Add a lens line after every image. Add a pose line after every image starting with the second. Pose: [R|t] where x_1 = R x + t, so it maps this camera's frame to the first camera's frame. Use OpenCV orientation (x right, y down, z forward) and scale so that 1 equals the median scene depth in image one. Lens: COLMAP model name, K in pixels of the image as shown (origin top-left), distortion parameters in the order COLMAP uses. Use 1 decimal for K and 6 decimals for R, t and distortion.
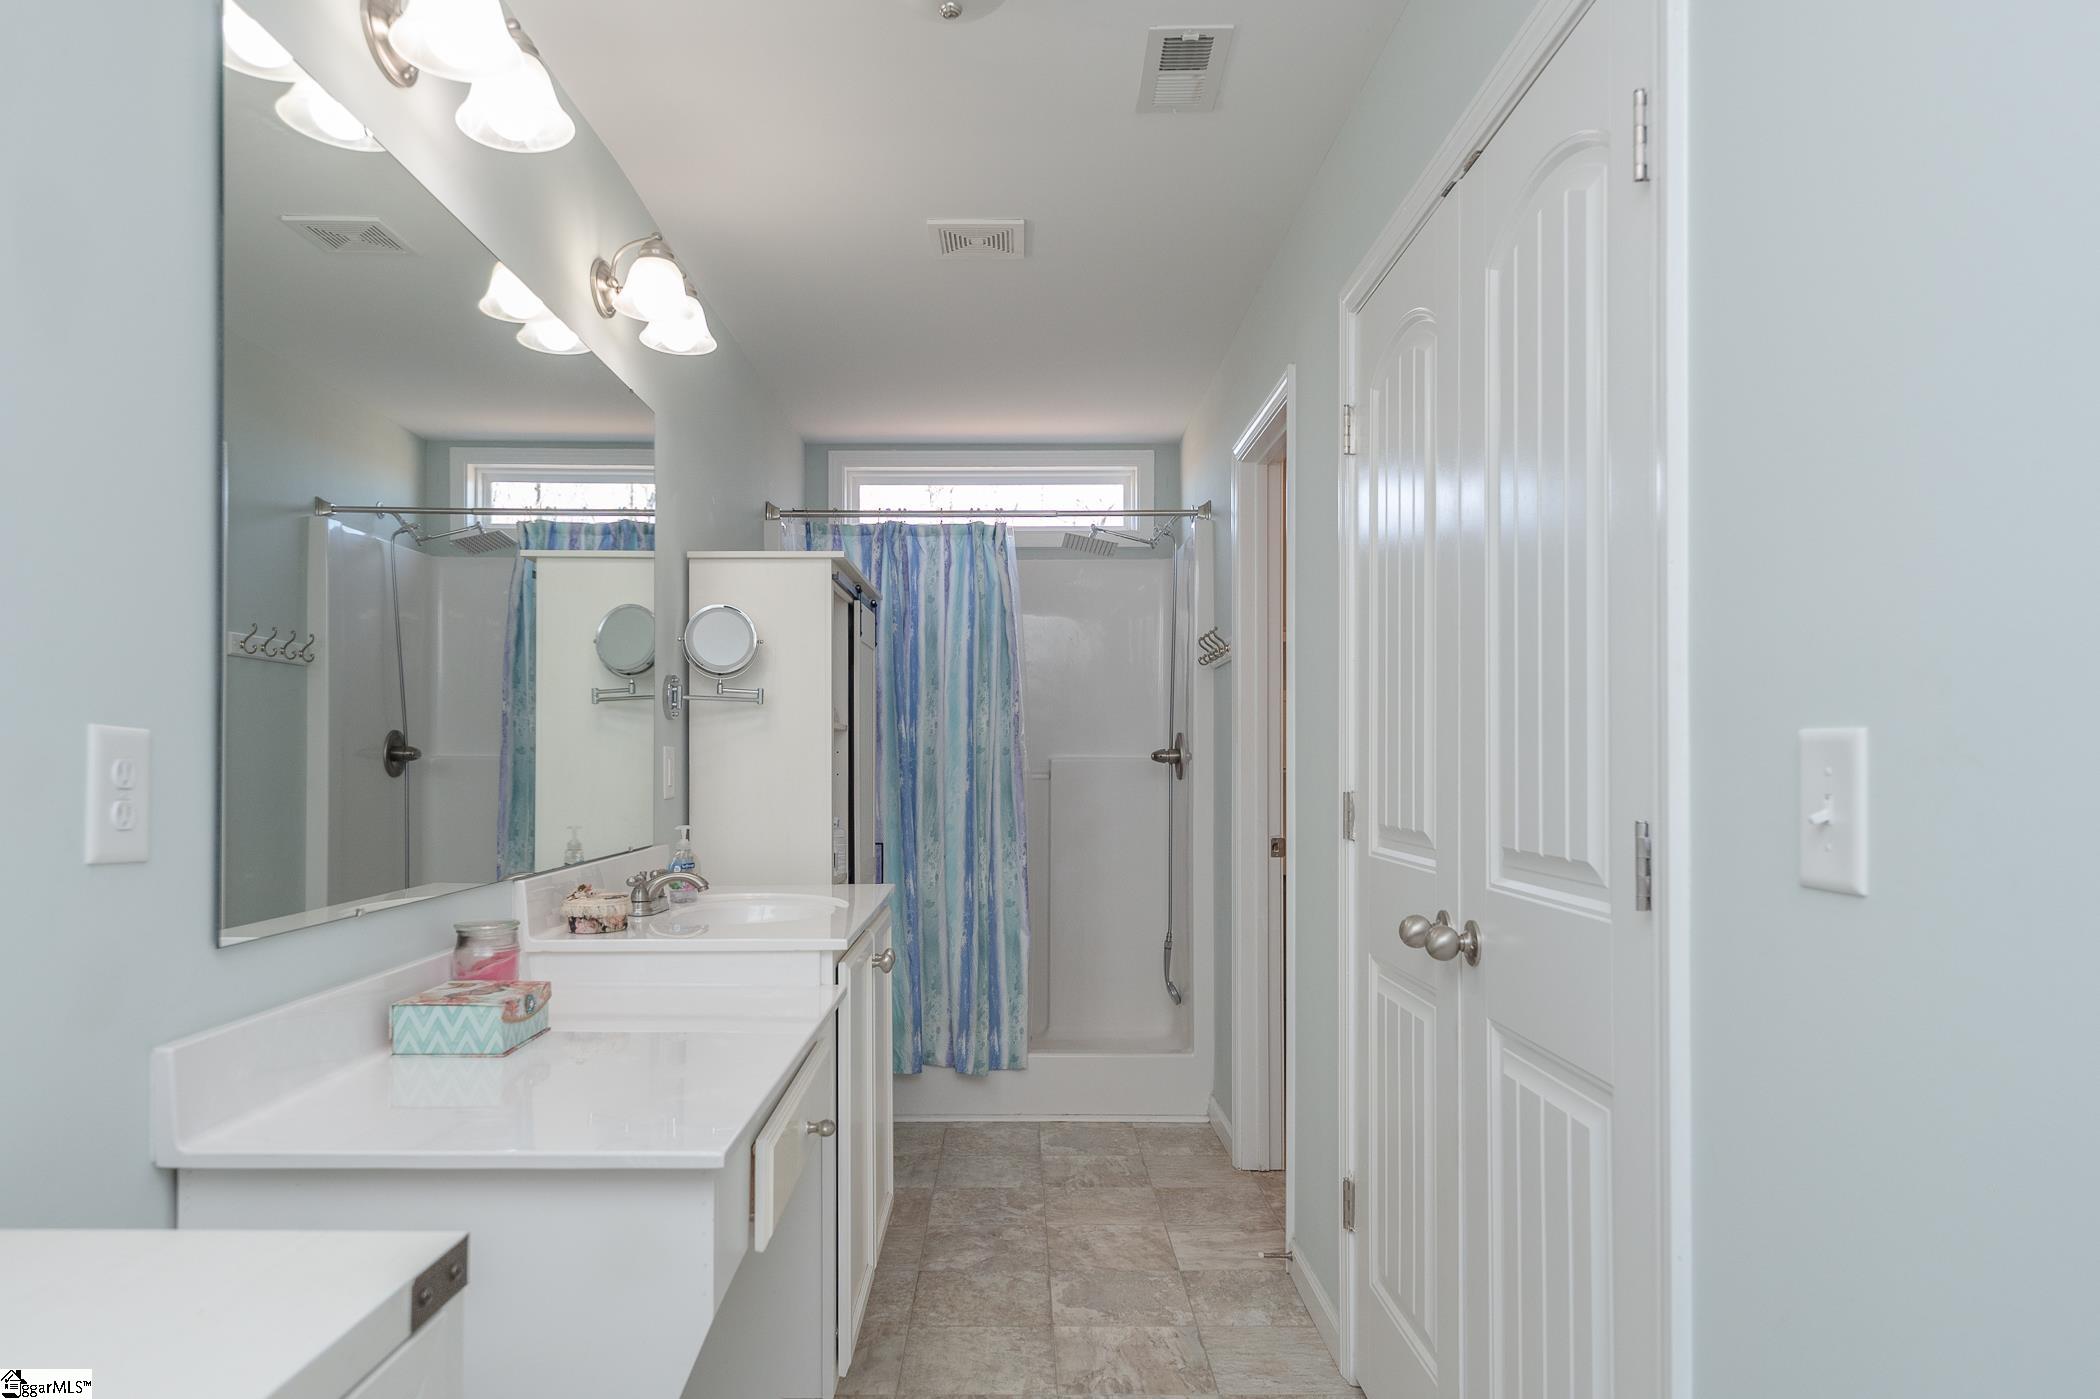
lens RADIAL K [[1352.7, 0, 1012.2], [0, 1352.7, 750.0], [0, 0, 1]] dist [0.005132, -0.003656]
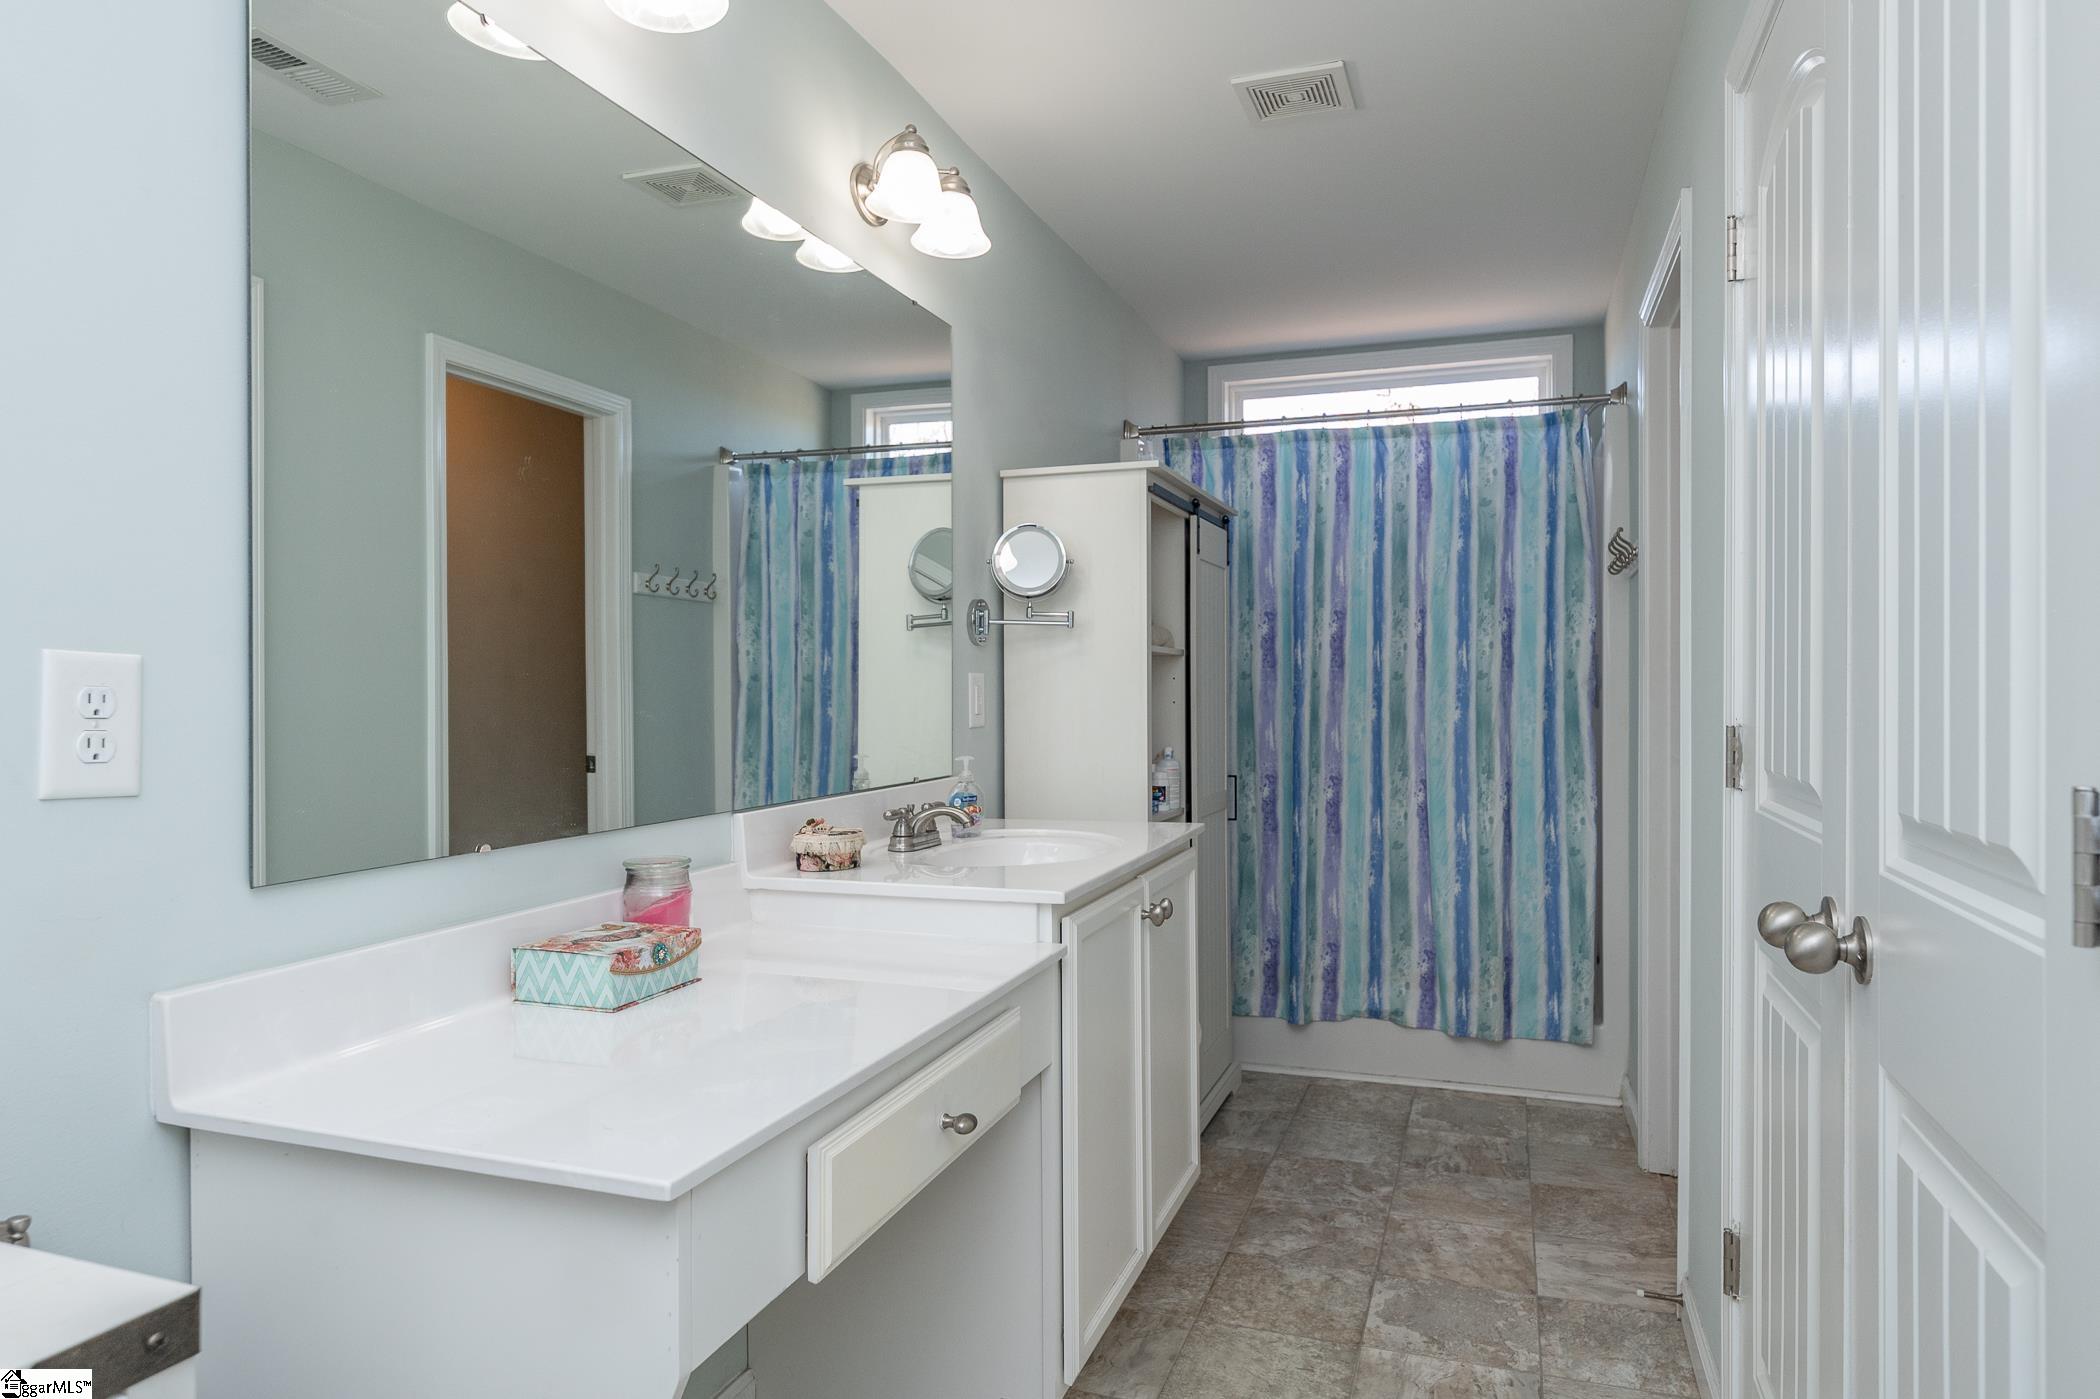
lens RADIAL K [[1286.4, 0, 1044.9], [0, 1286.4, 699.6], [0, 0, 1]] dist [-0.010011, 0.004330]
pose [[0.941930, -0.001095, -0.335807, 0.118158], [0.006451, 0.999869, 0.014832, 0.003114], [0.335746, -0.016137, 0.941814, 0.179077]]
